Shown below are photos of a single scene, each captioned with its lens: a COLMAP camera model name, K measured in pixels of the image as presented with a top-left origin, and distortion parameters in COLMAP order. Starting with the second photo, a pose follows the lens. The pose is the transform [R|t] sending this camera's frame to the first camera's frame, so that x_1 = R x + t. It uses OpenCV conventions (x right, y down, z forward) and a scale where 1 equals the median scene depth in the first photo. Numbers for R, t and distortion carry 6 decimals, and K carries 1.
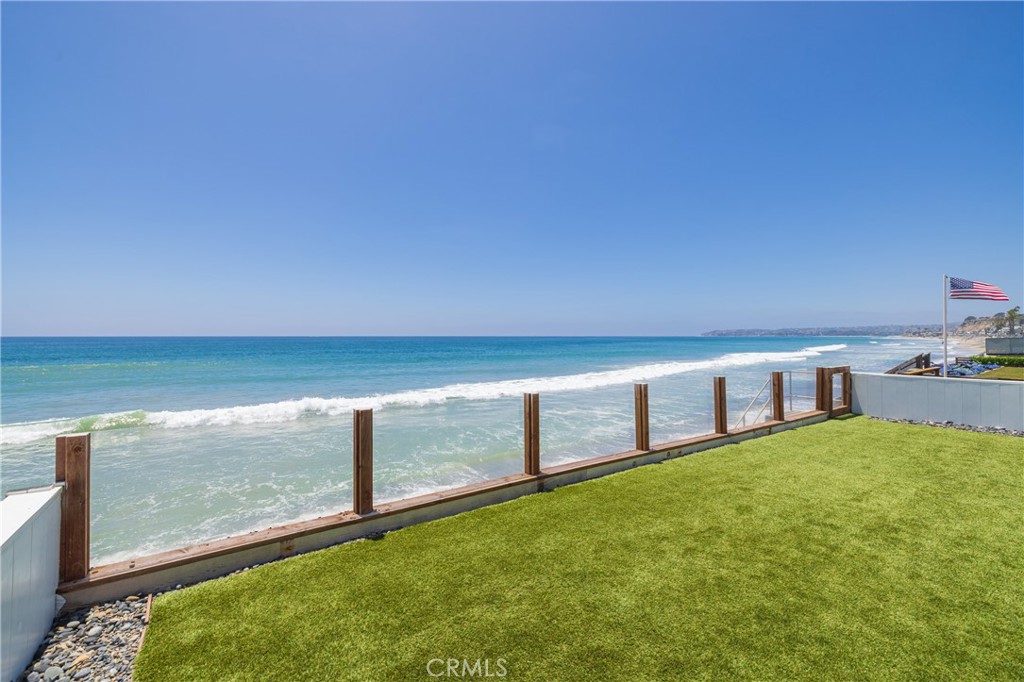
lens RADIAL K [[431.9, 0, 507.2], [0, 431.9, 334.5], [0, 0, 1]] dist [0.001581, 0.000437]
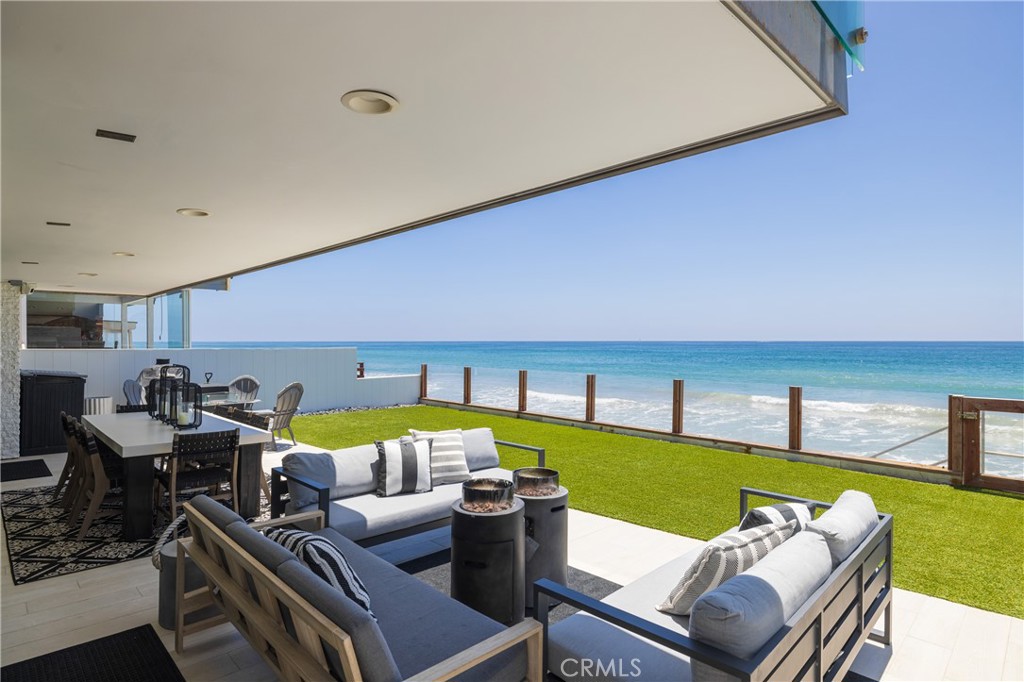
lens RADIAL K [[555.8, 0, 514.7], [0, 555.8, 341.0], [0, 0, 1]] dist [0.021007, -0.000364]
pose [[0.180875, 0.004565, -0.983495, 1.914491], [-0.006999, 0.999970, 0.003355, 0.007452], [0.983481, 0.006276, 0.180902, 0.412721]]
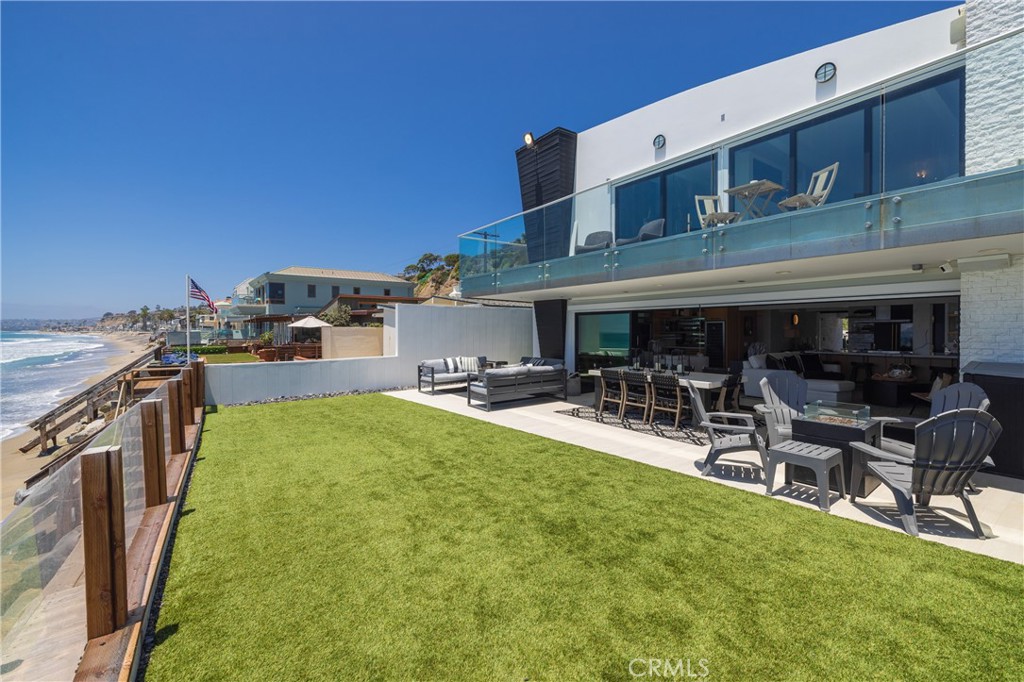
lens RADIAL K [[431.9, 0, 508.9], [0, 431.9, 334.6], [0, 0, 1]] dist [0.001581, 0.000437]
pose [[-0.000824, -0.012098, 0.999926, -0.298471], [0.000269, 0.999927, 0.012098, 0.009297], [-1.000000, 0.000279, -0.000820, 0.450812]]
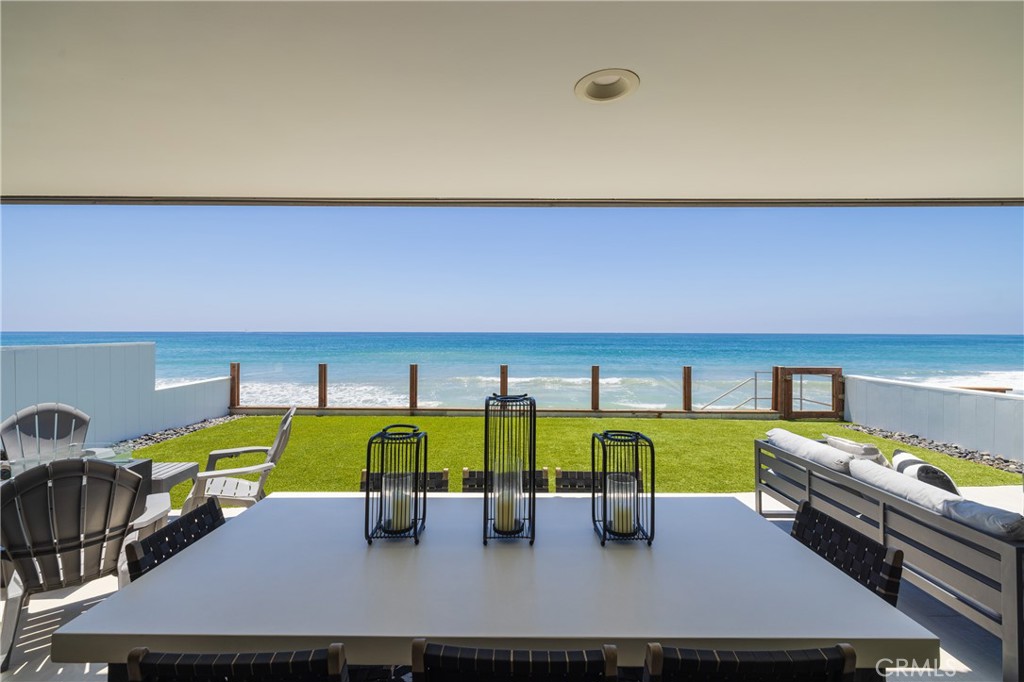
lens RADIAL K [[431.9, 0, 509.4], [0, 431.9, 337.6], [0, 0, 1]] dist [0.001581, 0.000437]
pose [[0.823839, 0.013789, -0.566657, 1.103779], [-0.008220, 0.999890, 0.012380, 0.005404], [0.566765, -0.005541, 0.823861, -0.200384]]
